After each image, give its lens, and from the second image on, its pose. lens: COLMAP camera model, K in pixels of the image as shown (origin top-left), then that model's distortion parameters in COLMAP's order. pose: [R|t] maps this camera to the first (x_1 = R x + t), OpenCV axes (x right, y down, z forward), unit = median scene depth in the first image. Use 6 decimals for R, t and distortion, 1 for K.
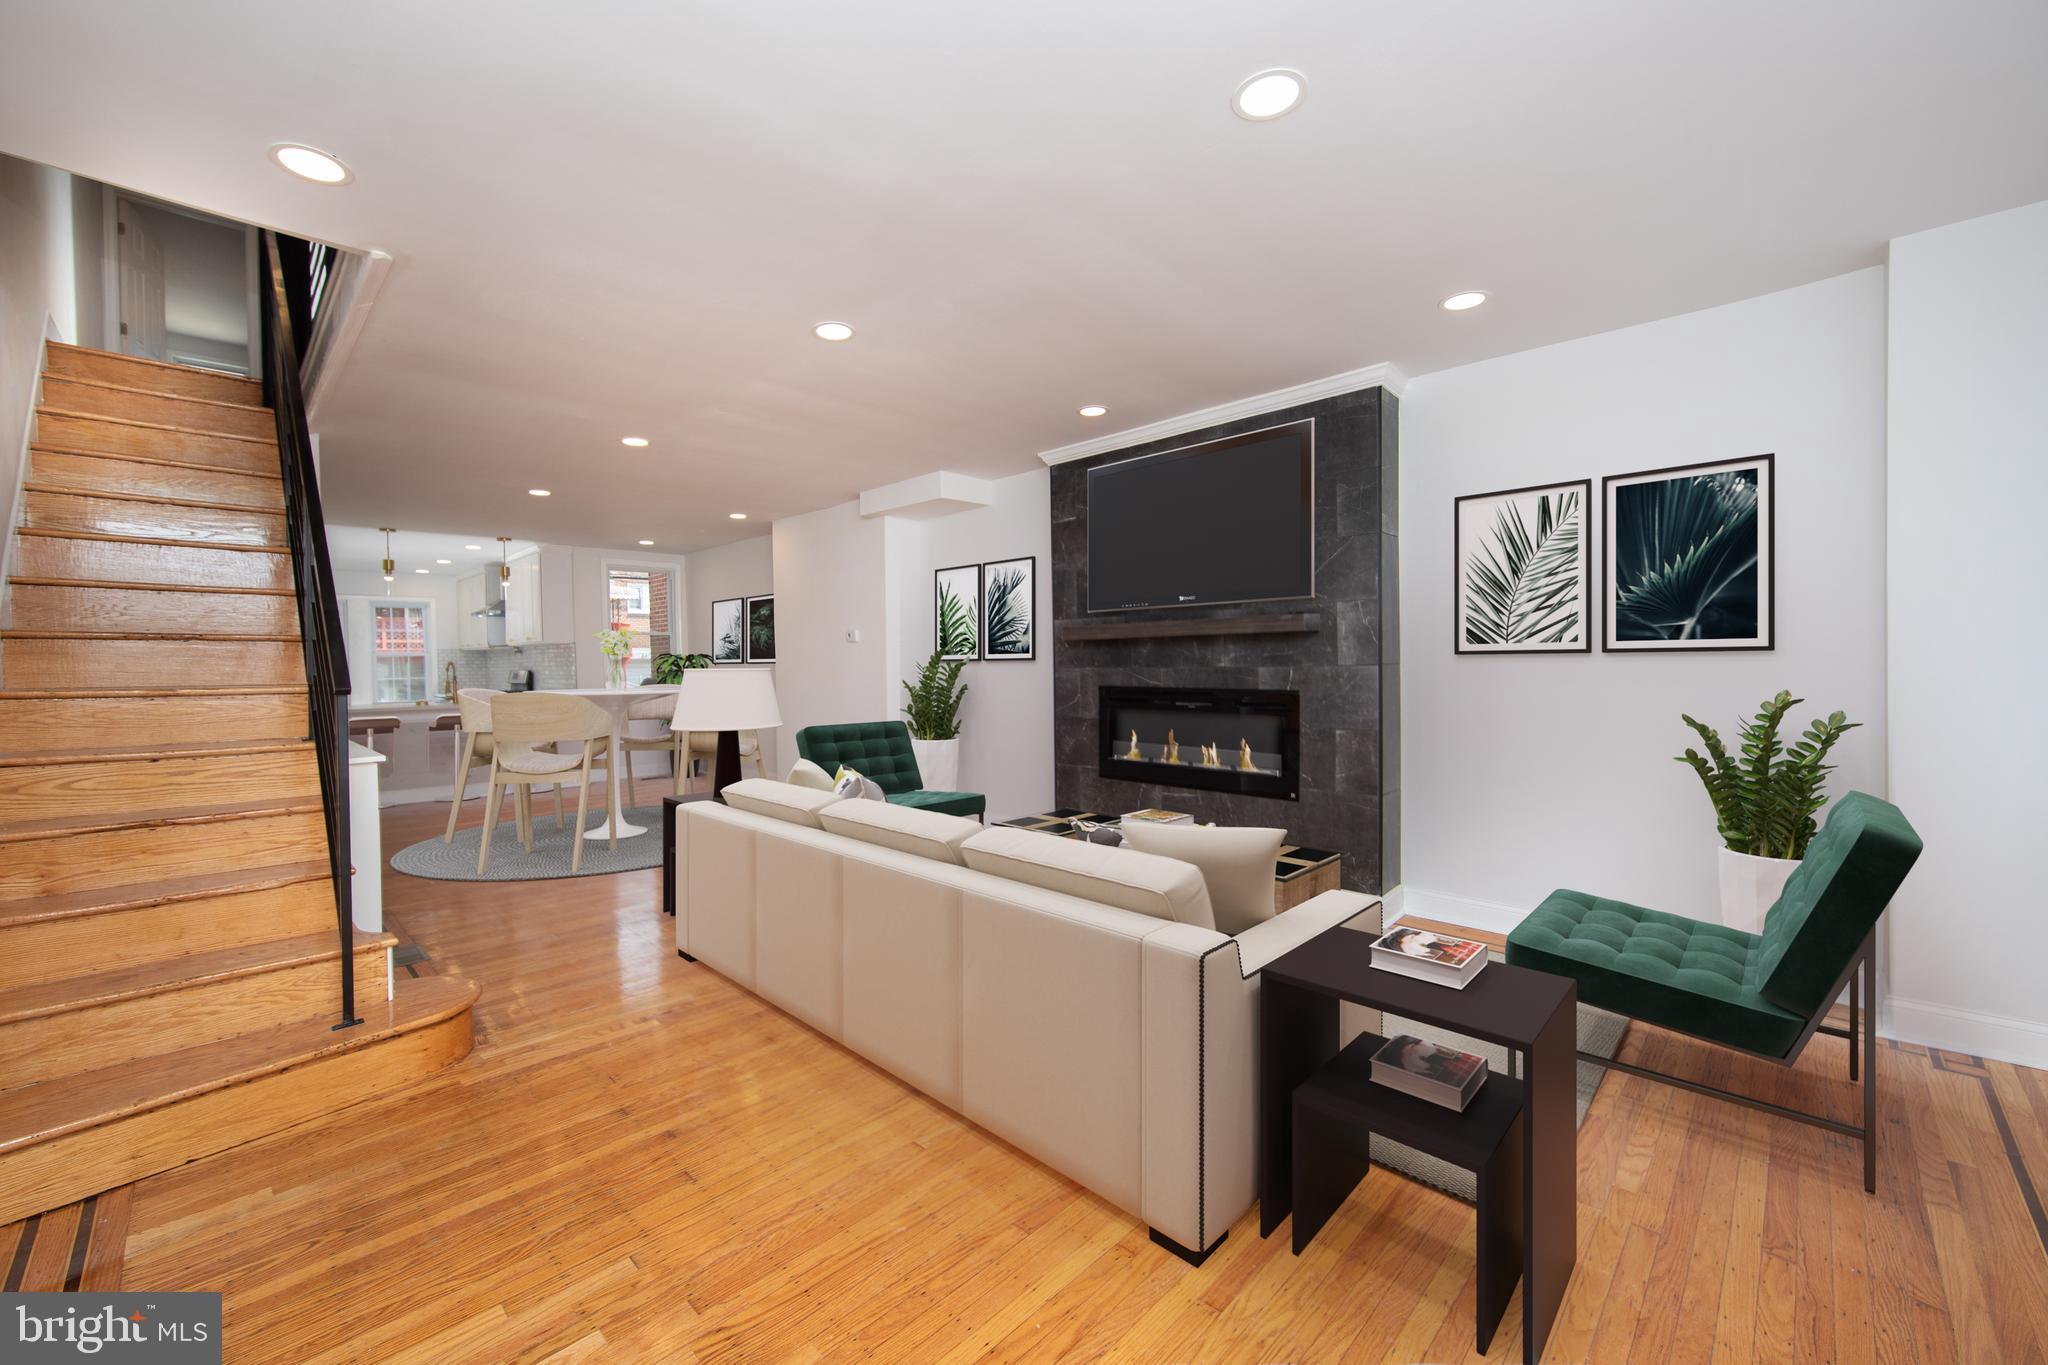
lens RADIAL K [[805.2, 0, 1012.4], [0, 805.2, 689.6], [0, 0, 1]] dist [-0.000828, 0.000138]
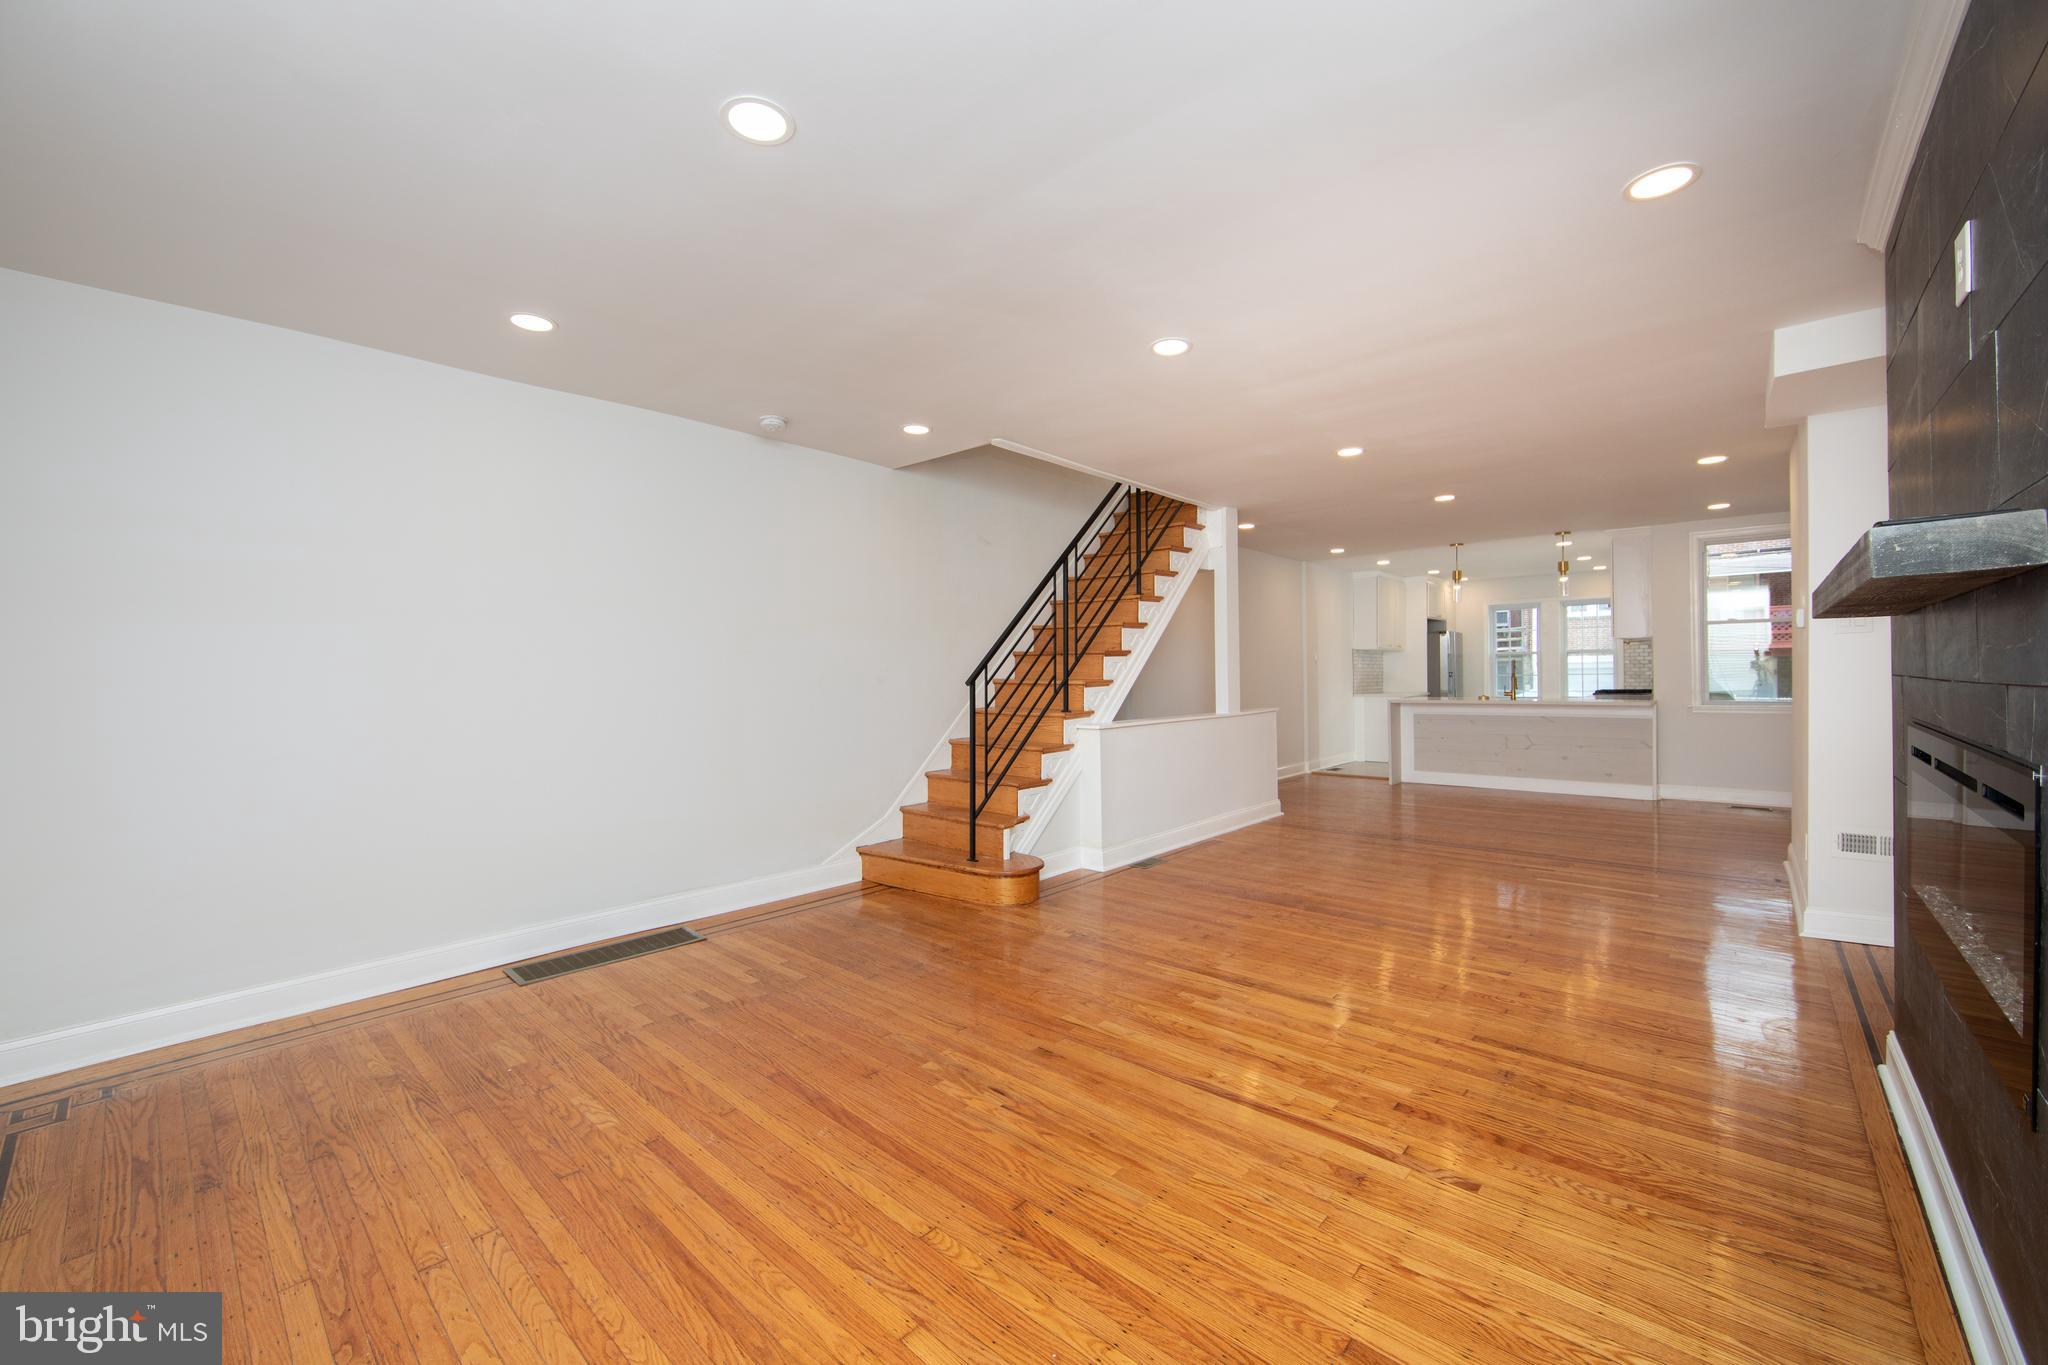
lens RADIAL K [[805.2, 0, 1018.6], [0, 805.2, 679.6], [0, 0, 1]] dist [-0.000828, 0.000138]
pose [[0.040776, 0.019300, -0.998982, 0.596048], [-0.019590, 0.999637, 0.018513, -0.026284], [0.998976, 0.018815, 0.041139, 0.566050]]
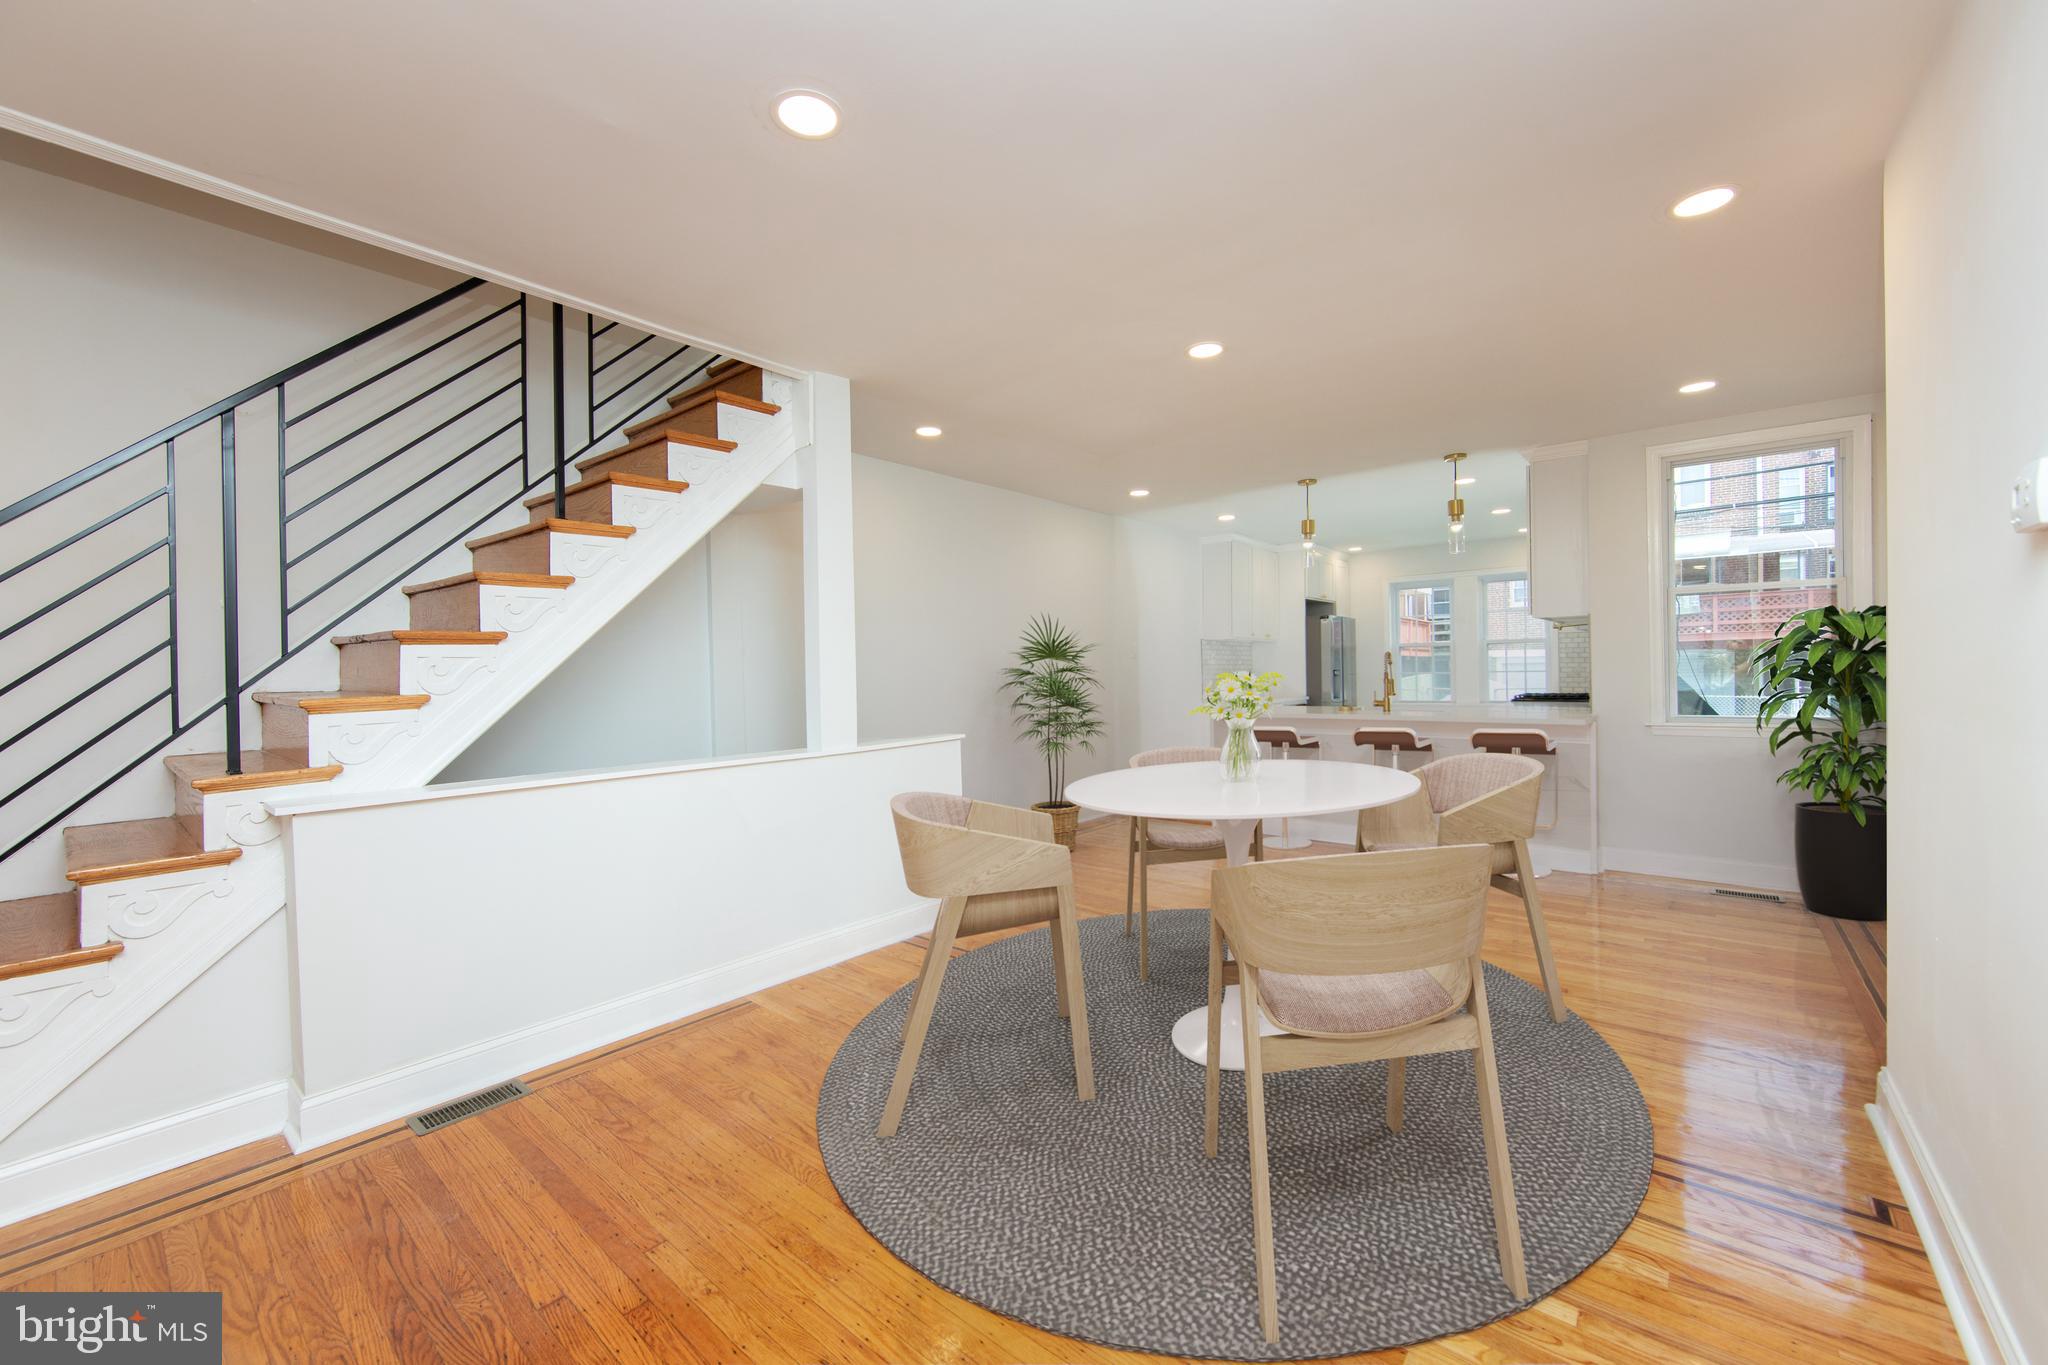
lens RADIAL K [[805.2, 0, 1013.3], [0, 805.2, 678.9], [0, 0, 1]] dist [-0.000828, 0.000138]
pose [[0.072339, 0.018436, -0.997210, -0.054835], [-0.013817, 0.999752, 0.017480, -0.032710], [0.997284, 0.012514, 0.072576, 1.147350]]
